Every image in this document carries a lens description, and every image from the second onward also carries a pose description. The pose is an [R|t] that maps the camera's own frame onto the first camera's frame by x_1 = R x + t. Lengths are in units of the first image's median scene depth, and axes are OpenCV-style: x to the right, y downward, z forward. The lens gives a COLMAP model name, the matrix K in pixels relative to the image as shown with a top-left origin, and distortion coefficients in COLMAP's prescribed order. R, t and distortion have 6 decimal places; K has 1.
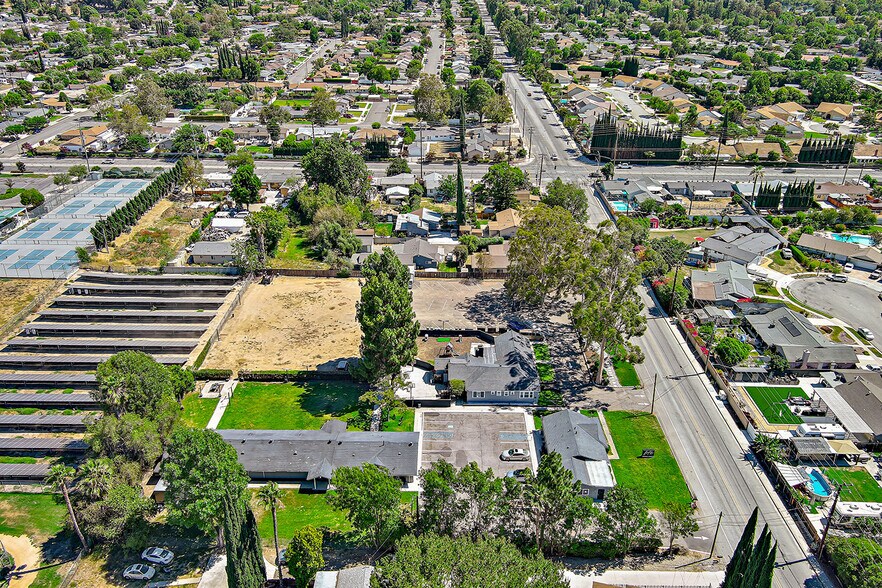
lens RADIAL K [[678.5, 0, 445.2], [0, 678.5, 298.3], [0, 0, 1]] dist [0.007267, -0.008773]
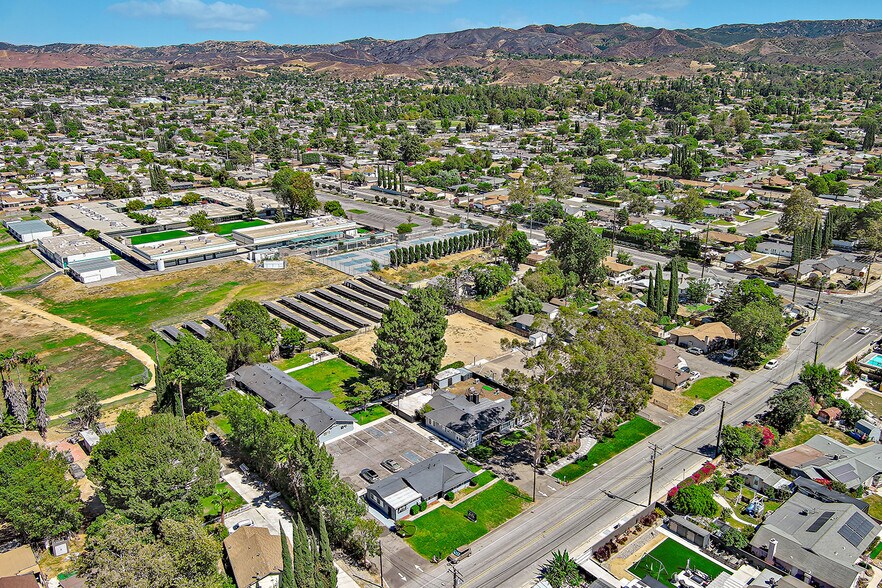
lens RADIAL K [[678.5, 0, 441.5], [0, 678.5, 293.4], [0, 0, 1]] dist [0.007267, -0.008773]
pose [[0.665569, 0.226004, -0.711294, 0.596331], [-0.328249, 0.944565, -0.007025, -0.045292], [0.670276, 0.238157, 0.702859, 0.104142]]
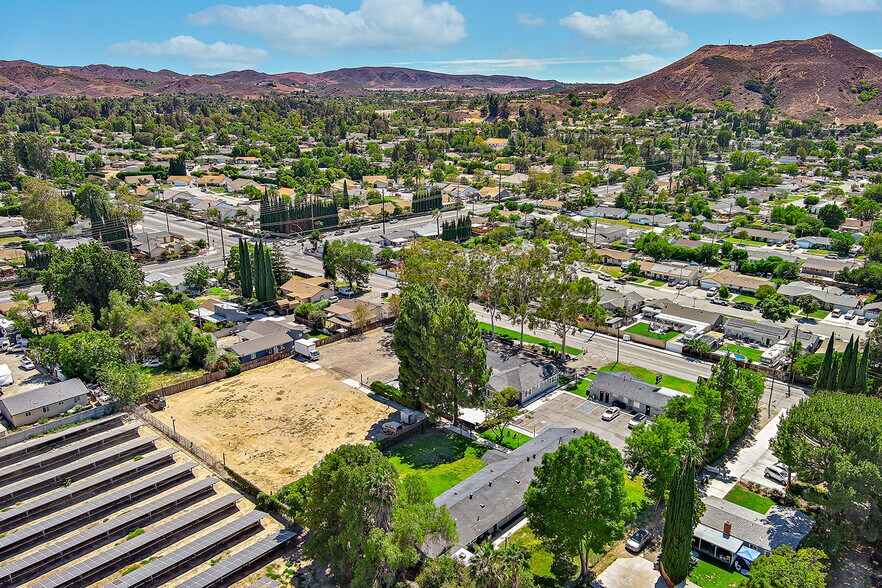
lens RADIAL K [[678.5, 0, 439.8], [0, 678.5, 298.0], [0, 0, 1]] dist [0.007267, -0.008773]
pose [[0.670188, -0.221182, 0.708467, -0.555513], [0.335617, 0.941706, -0.023485, -0.015329], [-0.661973, 0.253513, 0.705353, 0.212653]]
